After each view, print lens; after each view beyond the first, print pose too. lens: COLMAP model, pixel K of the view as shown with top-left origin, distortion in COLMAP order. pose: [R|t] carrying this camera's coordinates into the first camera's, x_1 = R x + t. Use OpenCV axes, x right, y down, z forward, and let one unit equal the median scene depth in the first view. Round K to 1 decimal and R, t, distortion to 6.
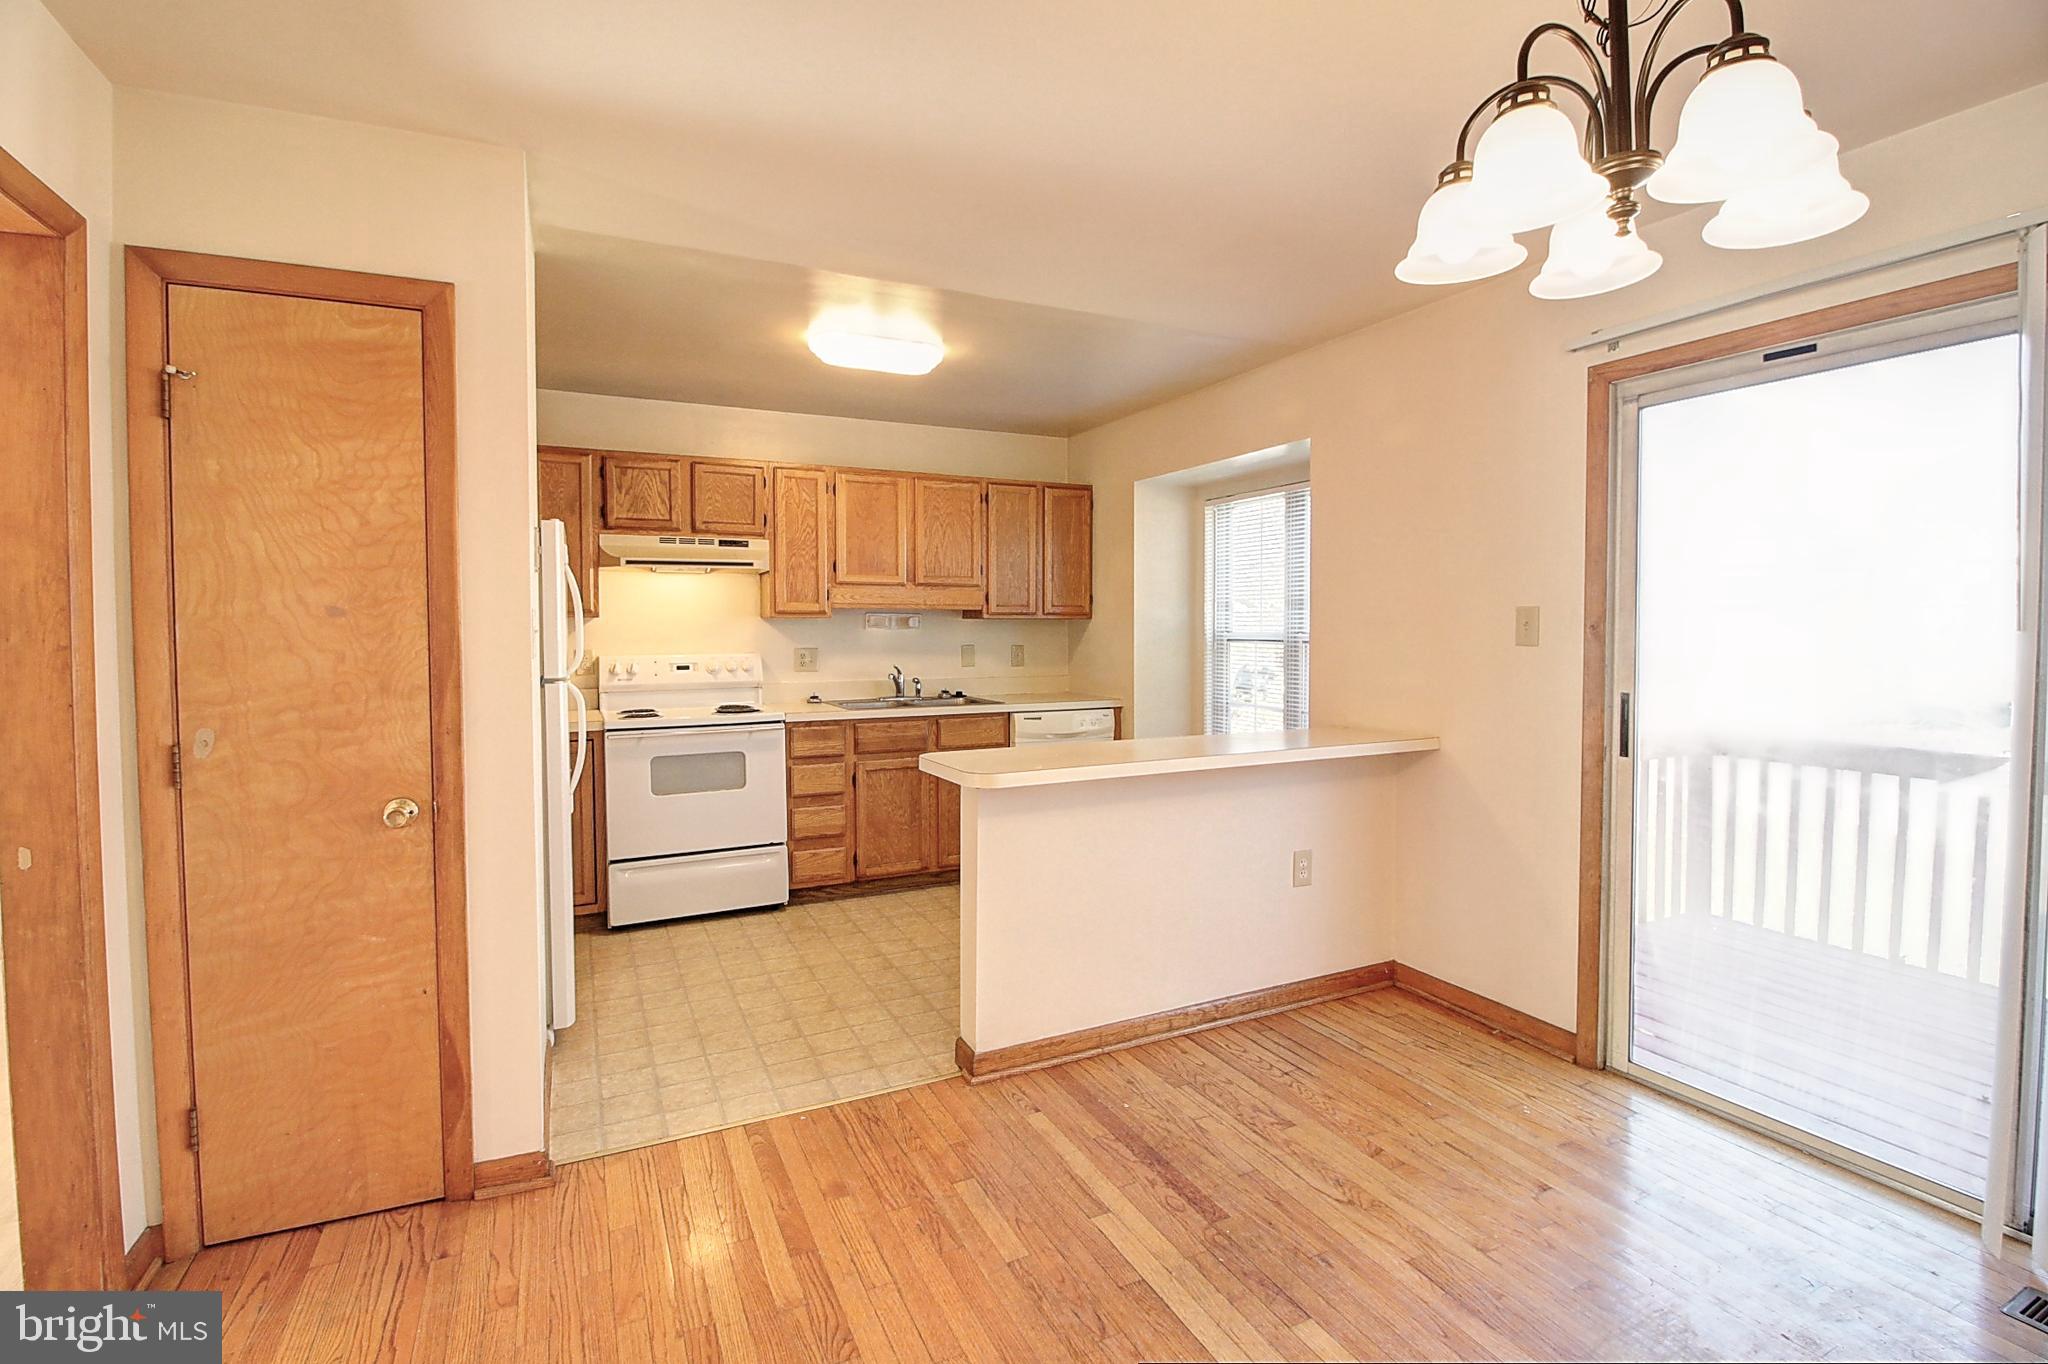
lens RADIAL K [[954.4, 0, 1029.6], [0, 954.4, 654.6], [0, 0, 1]] dist [0.003779, -0.015217]
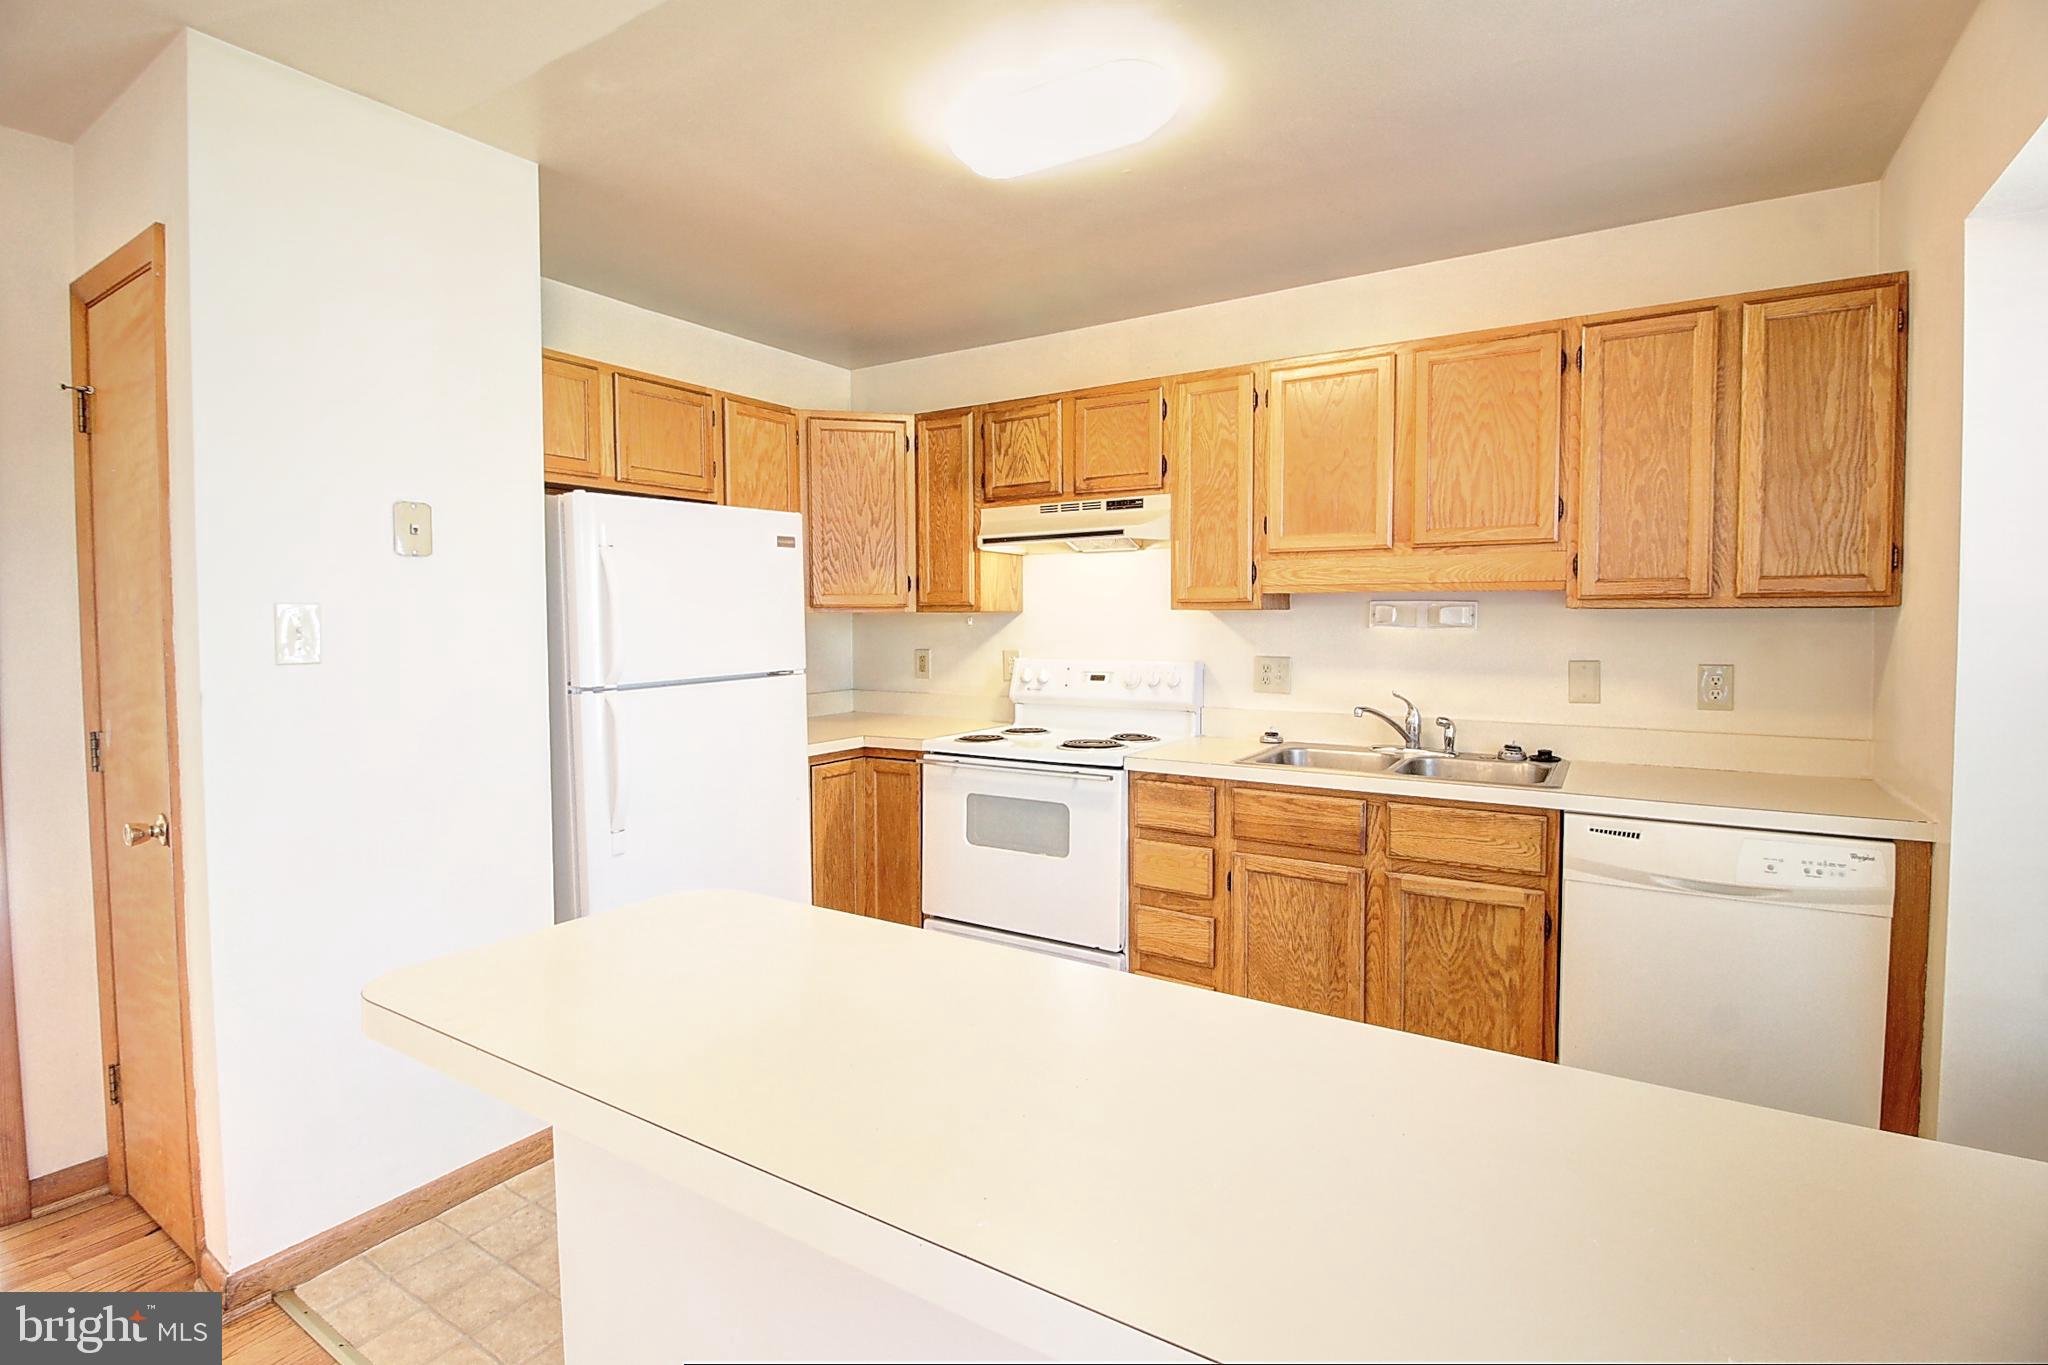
lens RADIAL K [[954.4, 0, 1029.6], [0, 954.4, 655.1], [0, 0, 1]] dist [0.003779, -0.015217]
pose [[0.526924, 0.032002, -0.849310, 0.257840], [-0.025881, 0.999432, 0.021602, -0.019960], [0.849518, 0.010599, 0.527453, 0.589110]]
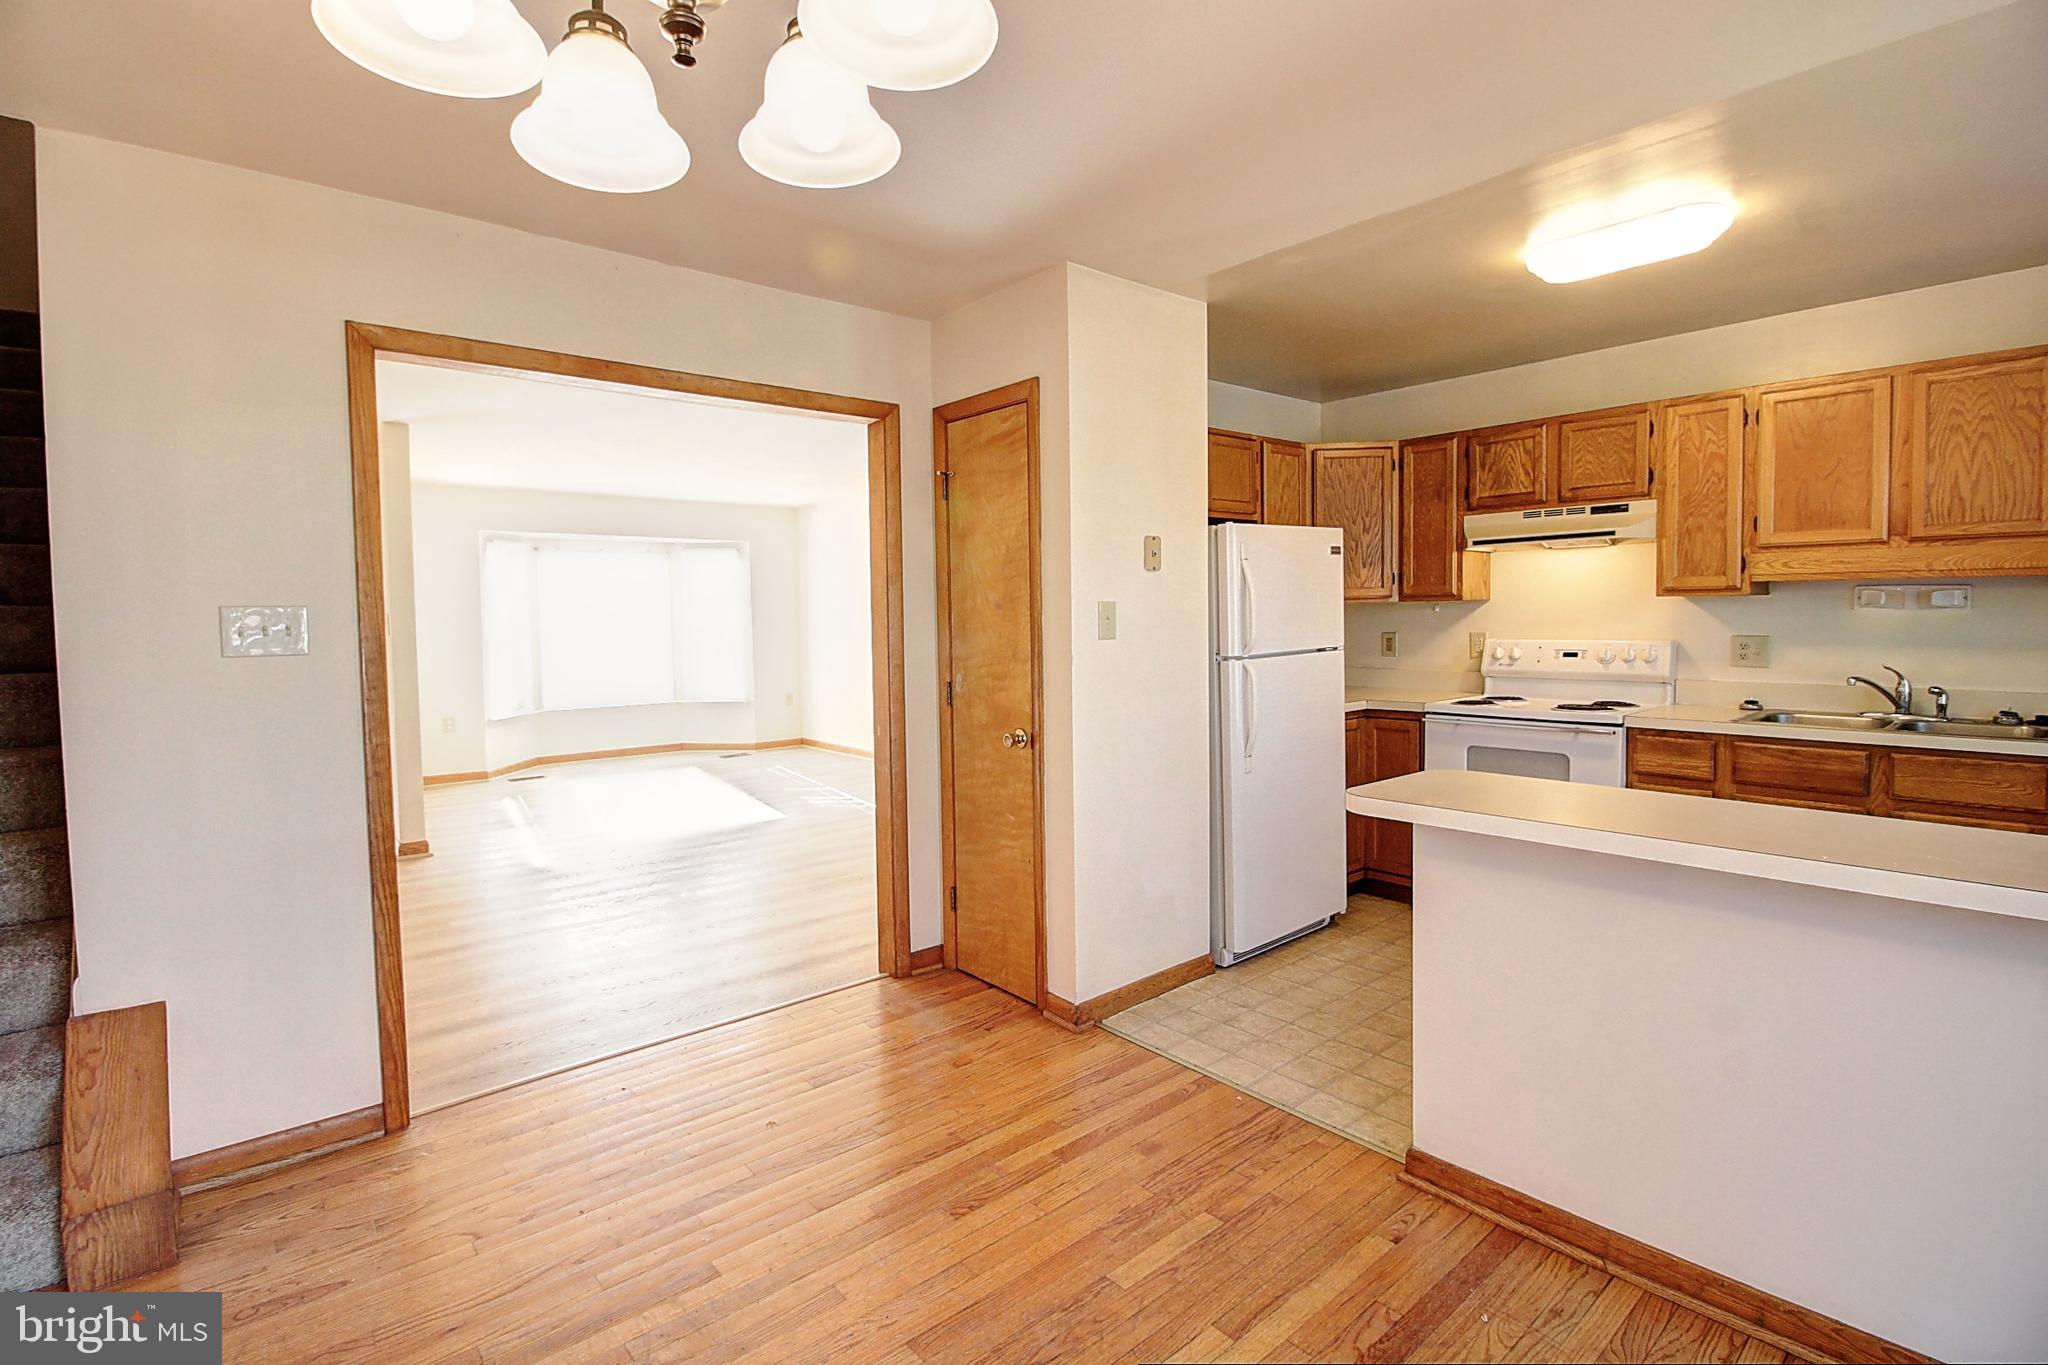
lens RADIAL K [[954.4, 0, 1029.6], [0, 954.4, 655.1], [0, 0, 1]] dist [0.003779, -0.015217]
pose [[0.255771, 0.041128, -0.965862, 0.385649], [-0.016919, 0.999132, 0.038064, -0.011869], [0.966589, 0.006605, 0.256245, 0.300911]]
